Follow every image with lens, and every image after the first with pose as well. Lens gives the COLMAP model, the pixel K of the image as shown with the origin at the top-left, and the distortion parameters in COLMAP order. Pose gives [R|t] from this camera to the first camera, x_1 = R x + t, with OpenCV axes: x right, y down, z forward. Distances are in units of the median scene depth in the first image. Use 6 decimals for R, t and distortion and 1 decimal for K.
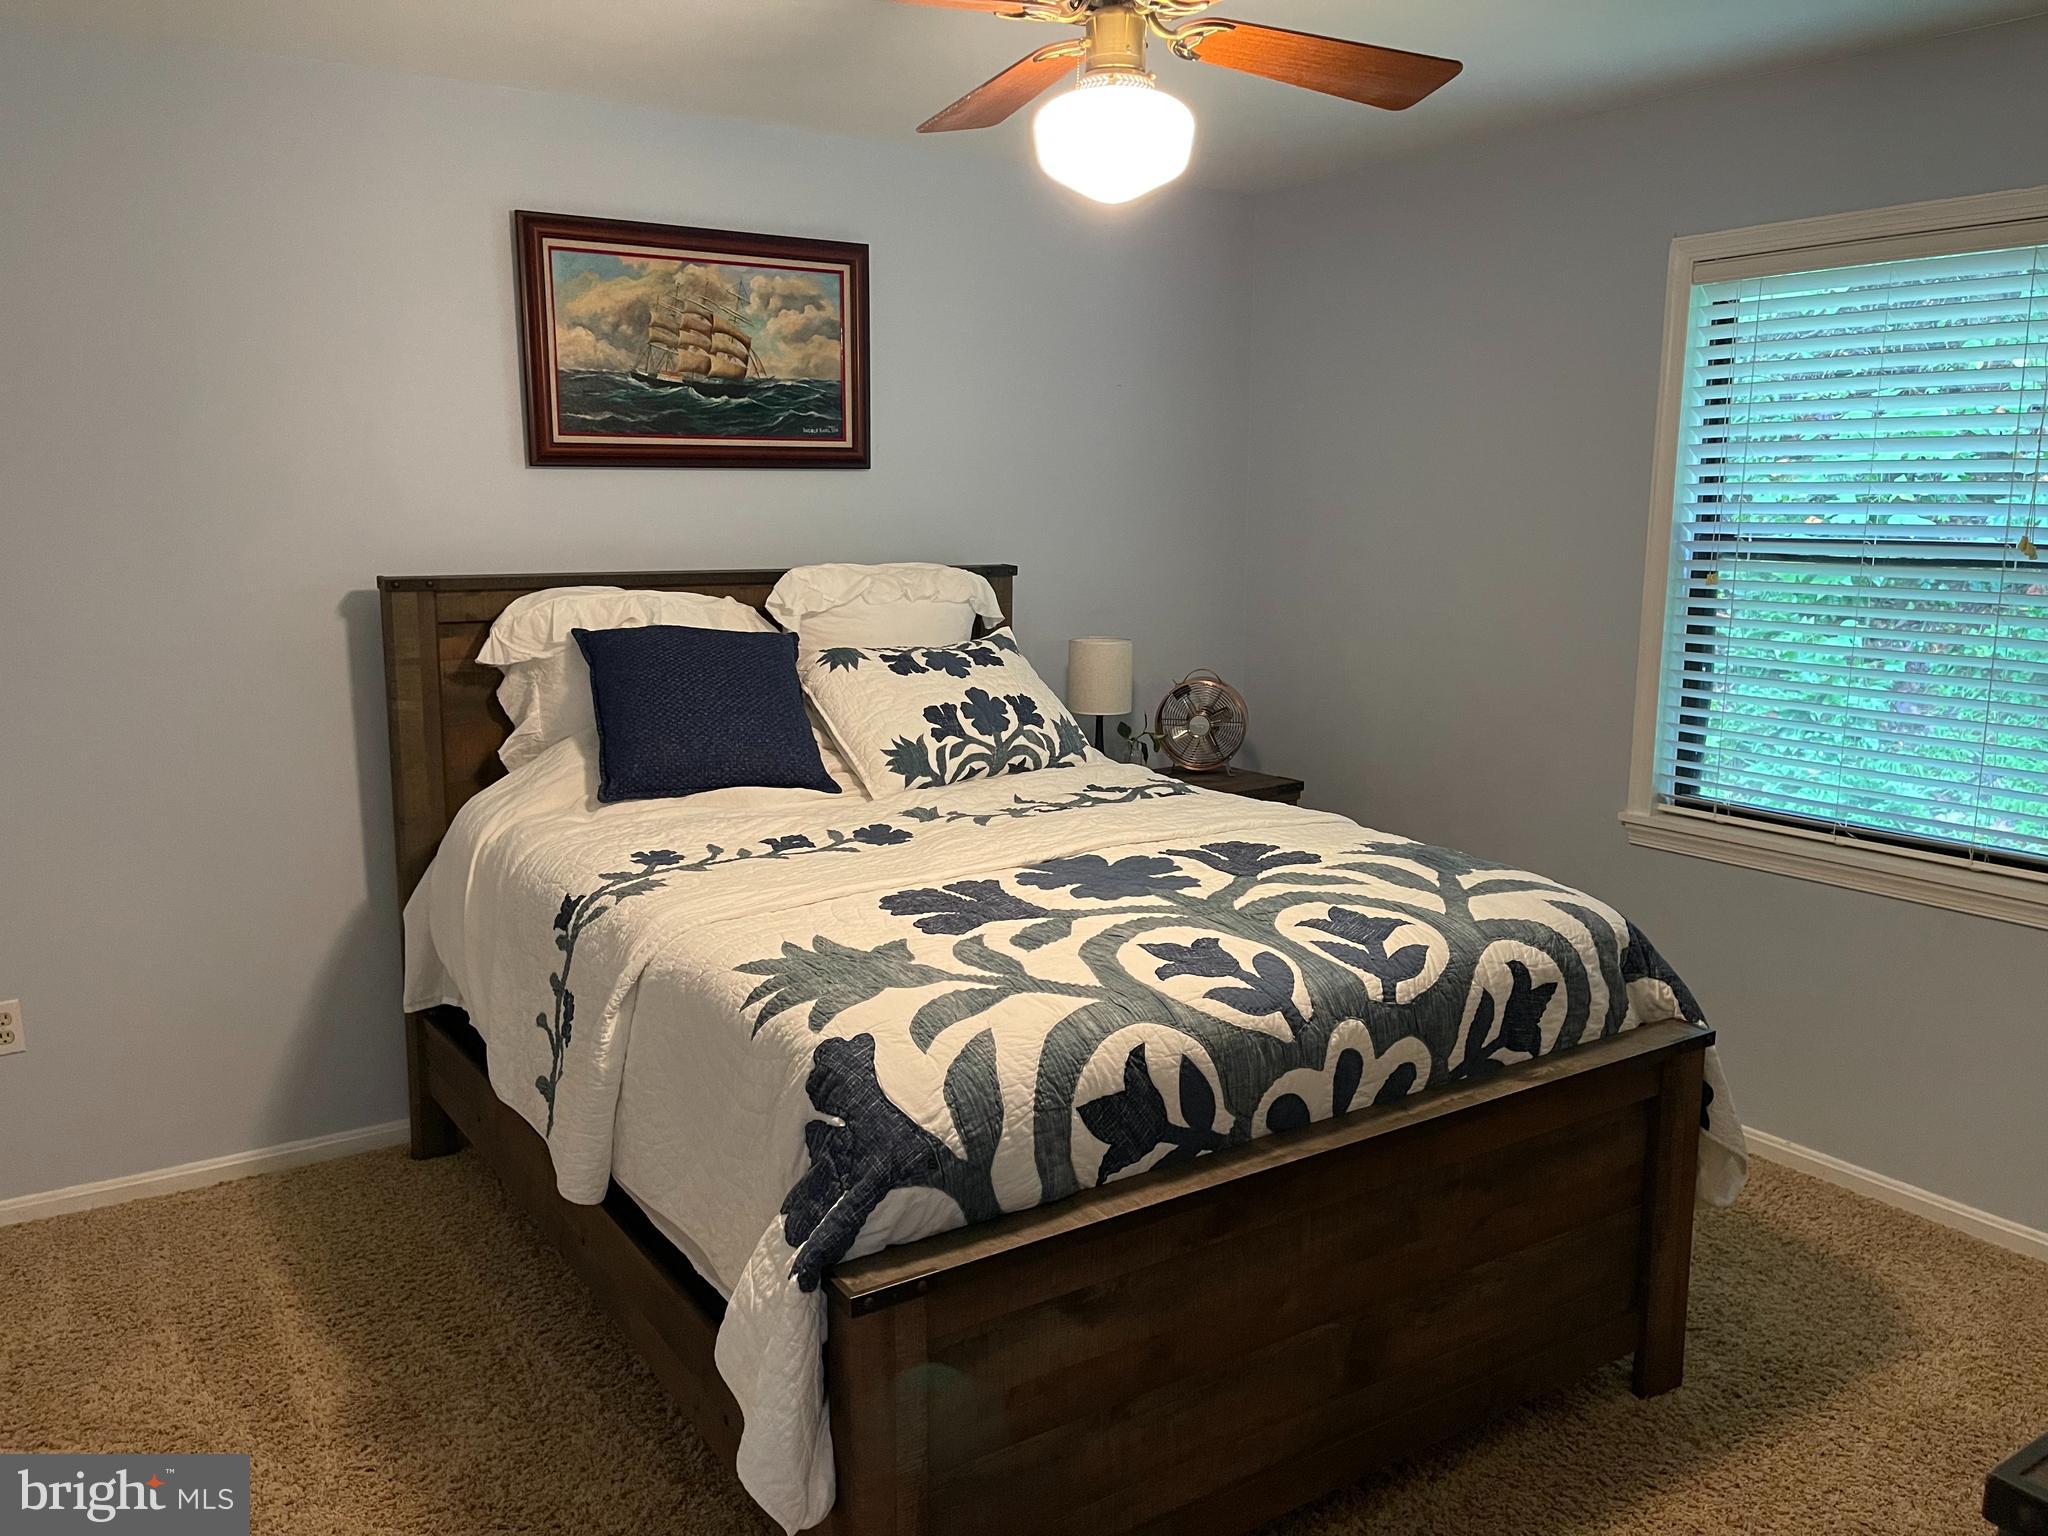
lens RADIAL K [[1565.5, 0, 1024.0], [0, 1565.5, 768.0], [0, 0, 1]] dist [0.030848, -0.004455]
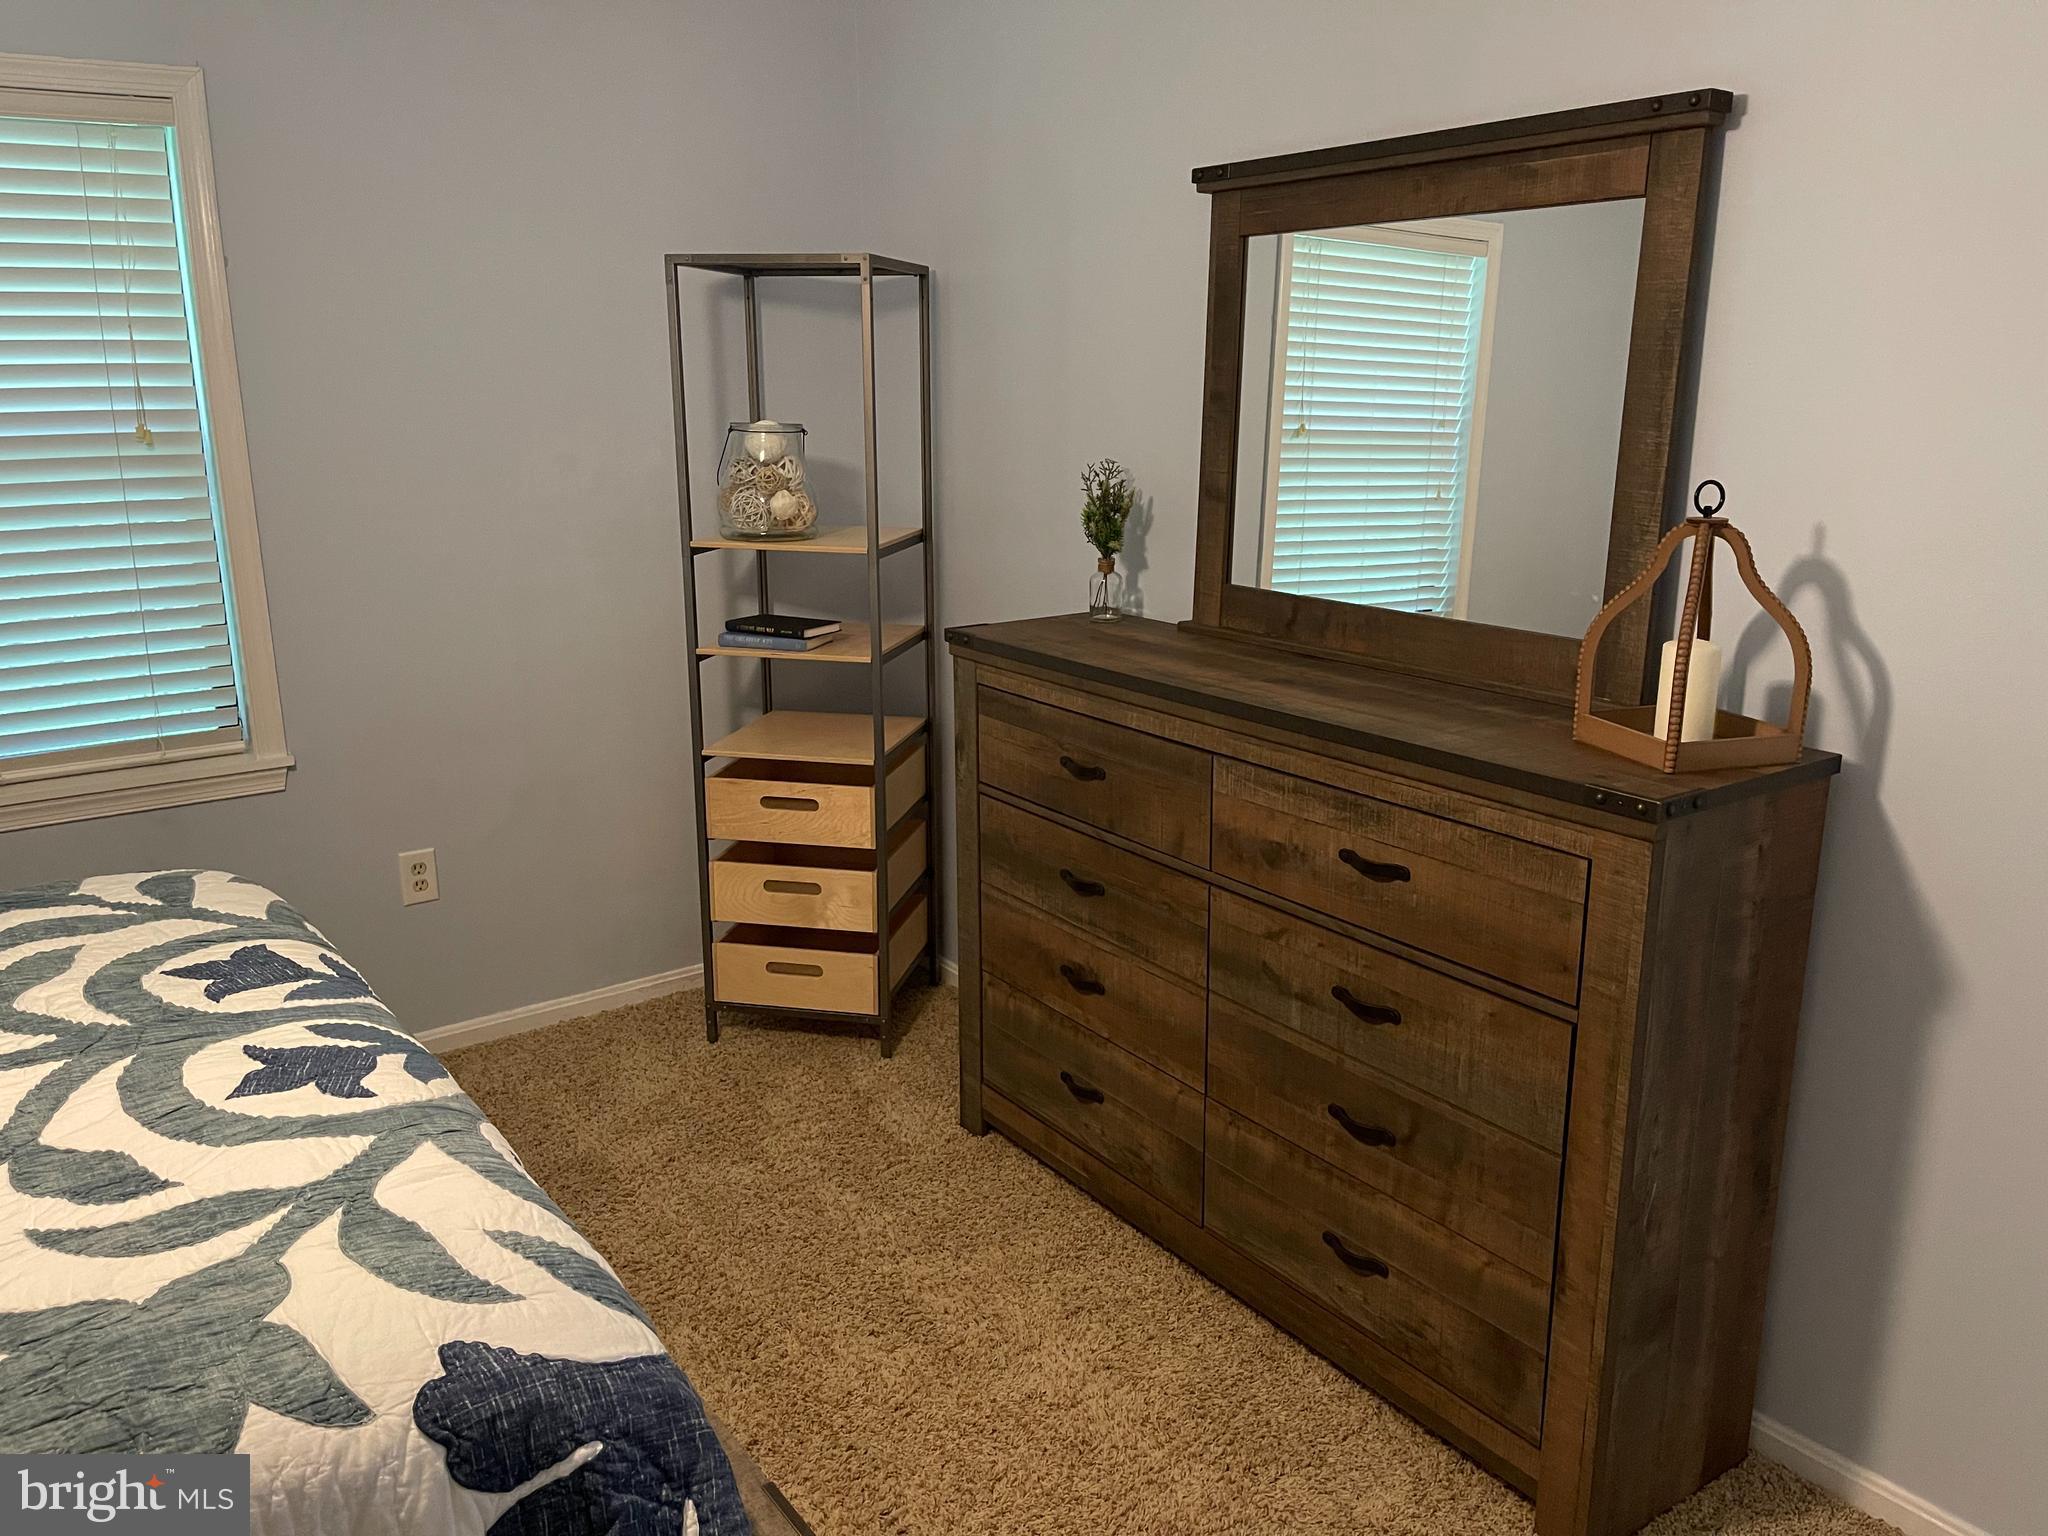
lens RADIAL K [[1565.5, 0, 1024.0], [0, 1565.5, 768.0], [0, 0, 1]] dist [0.030848, -0.004455]
pose [[-0.028837, -0.254785, 0.966568, -0.363470], [0.181227, 0.949612, 0.255723, -0.084509], [-0.983018, 0.182542, 0.018790, 0.437949]]
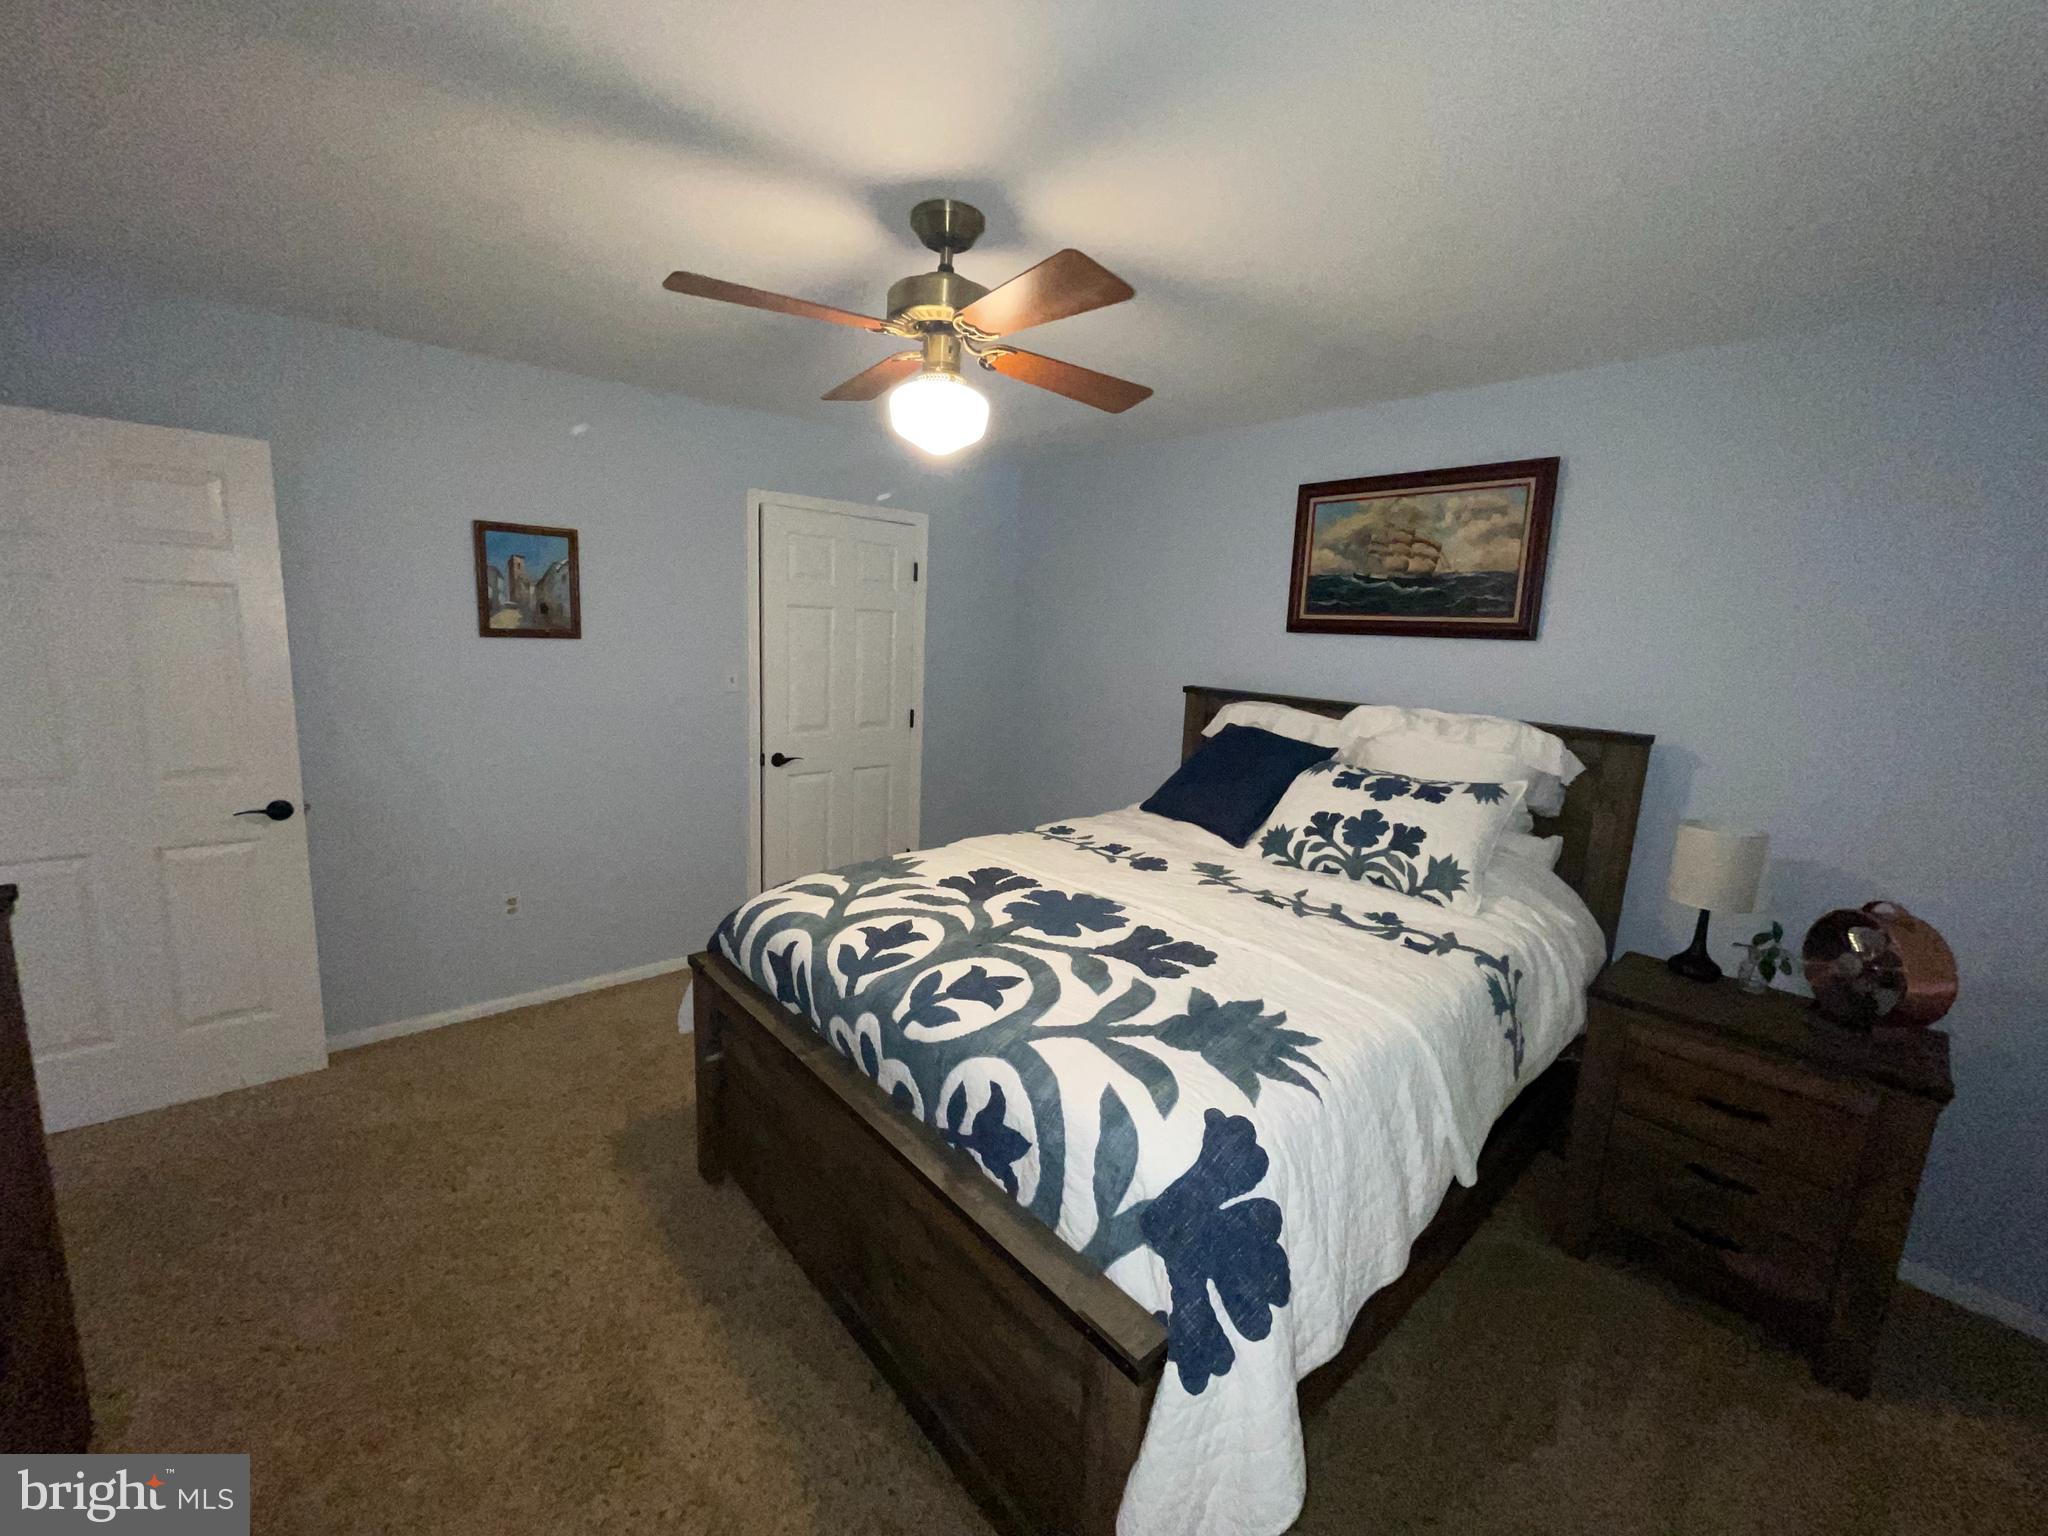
lens RADIAL K [[827.5, 0, 1019.6], [0, 827.5, 767.0], [0, 0, 1]] dist [0.000594, 0.000802]
pose [[0.124633, 0.172789, -0.977042, 0.601885], [-0.217372, 0.965553, 0.143029, -0.123402], [0.968099, 0.194555, 0.157899, 0.645706]]
